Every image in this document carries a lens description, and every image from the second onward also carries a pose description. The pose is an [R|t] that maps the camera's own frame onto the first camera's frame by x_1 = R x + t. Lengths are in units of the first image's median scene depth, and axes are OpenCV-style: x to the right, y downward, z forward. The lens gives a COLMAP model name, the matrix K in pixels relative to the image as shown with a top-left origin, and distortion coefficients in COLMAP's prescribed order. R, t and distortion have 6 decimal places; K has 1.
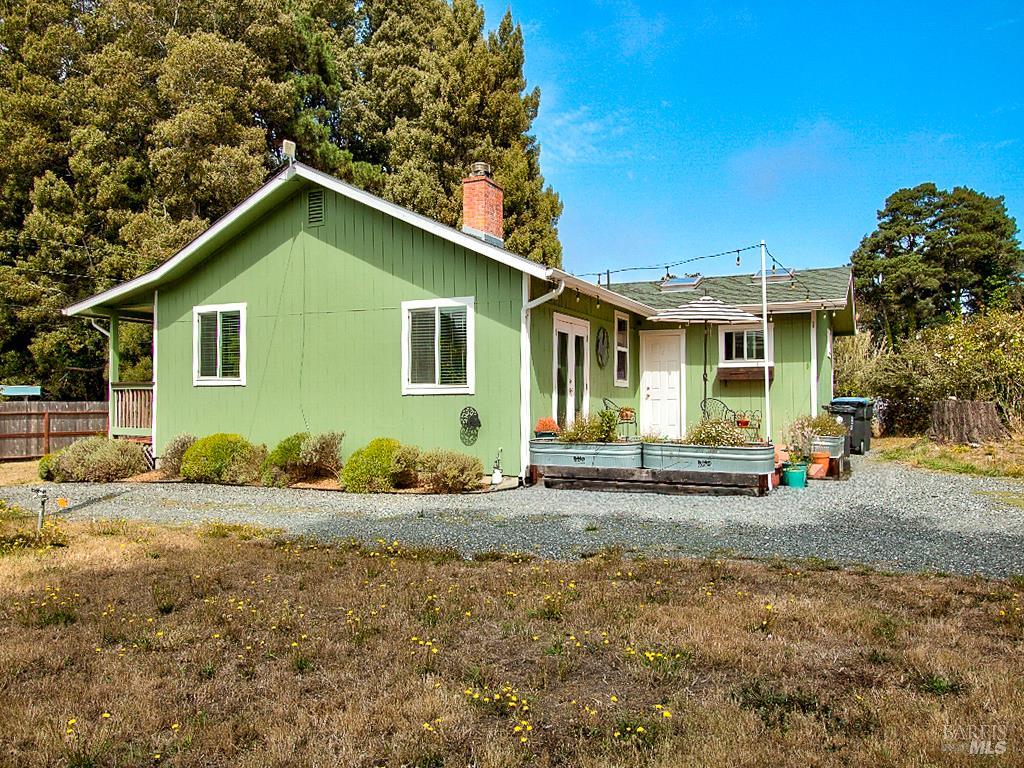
lens RADIAL K [[746.3, 0, 514.2], [0, 746.3, 409.3], [0, 0, 1]] dist [0.005468, -0.001308]
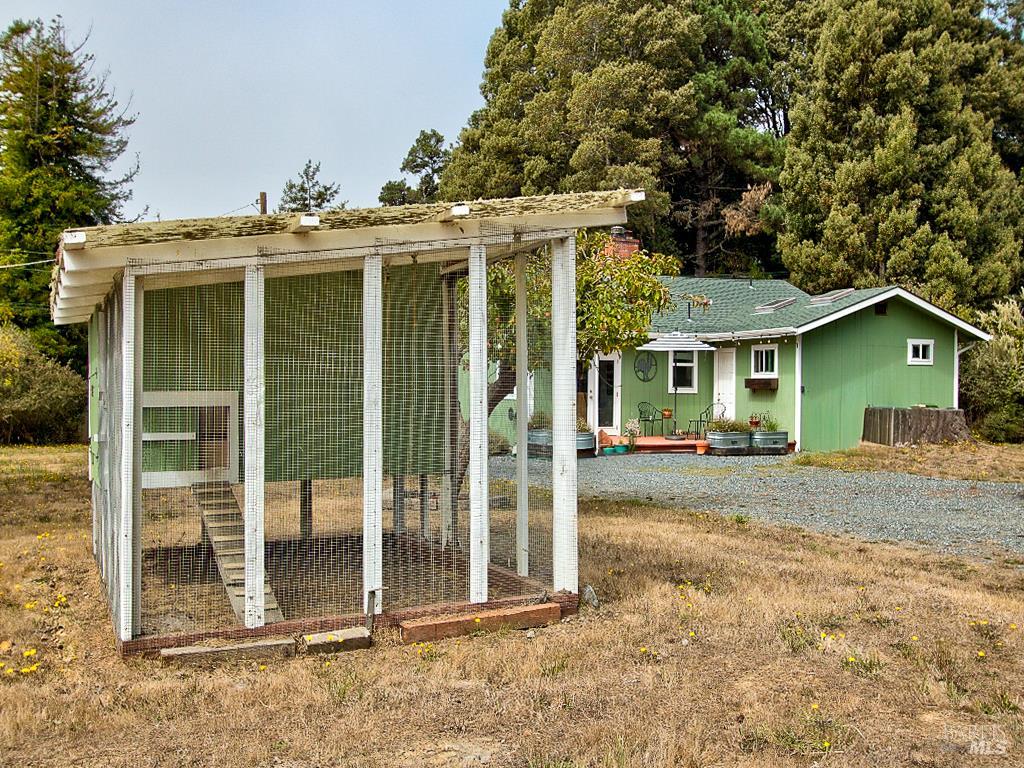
lens RADIAL K [[989.1, 0, 509.1], [0, 989.1, 423.5], [0, 0, 1]] dist [0.012079, -0.019135]
pose [[0.763578, 0.027959, -0.645110, 0.449734], [-0.011536, 0.999493, 0.029664, -0.010600], [0.645613, -0.015209, 0.763513, -0.231138]]
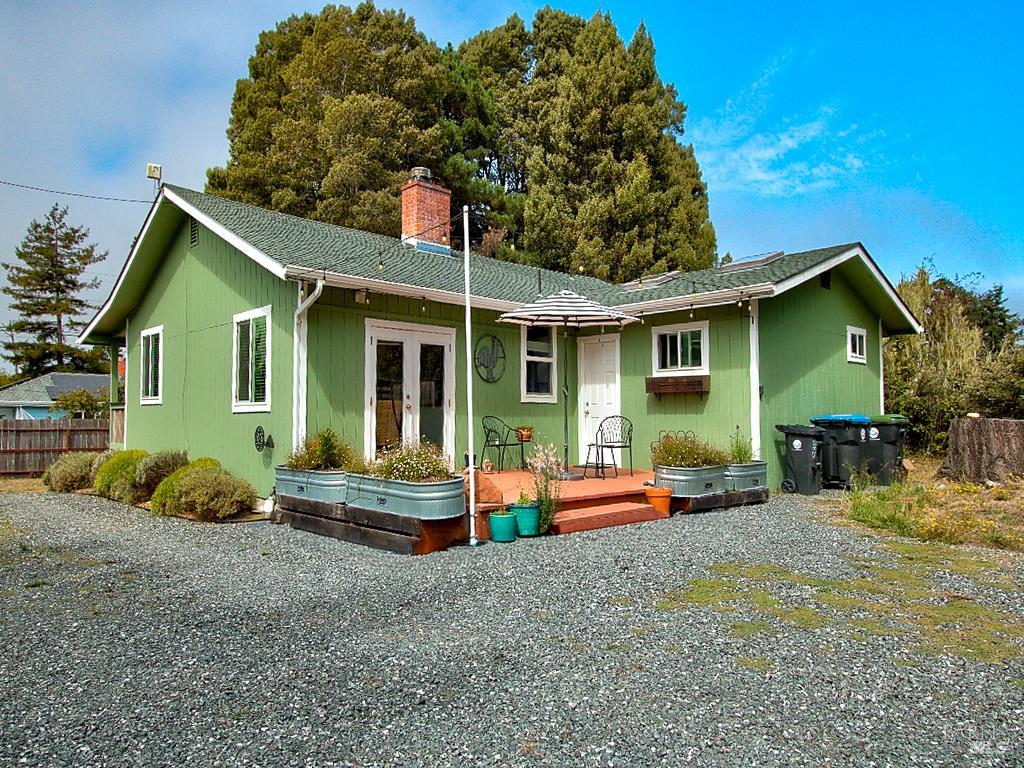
lens RADIAL K [[694.1, 0, 508.3], [0, 694.1, 413.0], [0, 0, 1]] dist [0.004041, 0.000761]
pose [[0.937691, -0.003124, -0.347455, 0.168939], [-0.003247, 0.999837, -0.017752, -0.001578], [0.347454, 0.017774, 0.937529, 0.101720]]
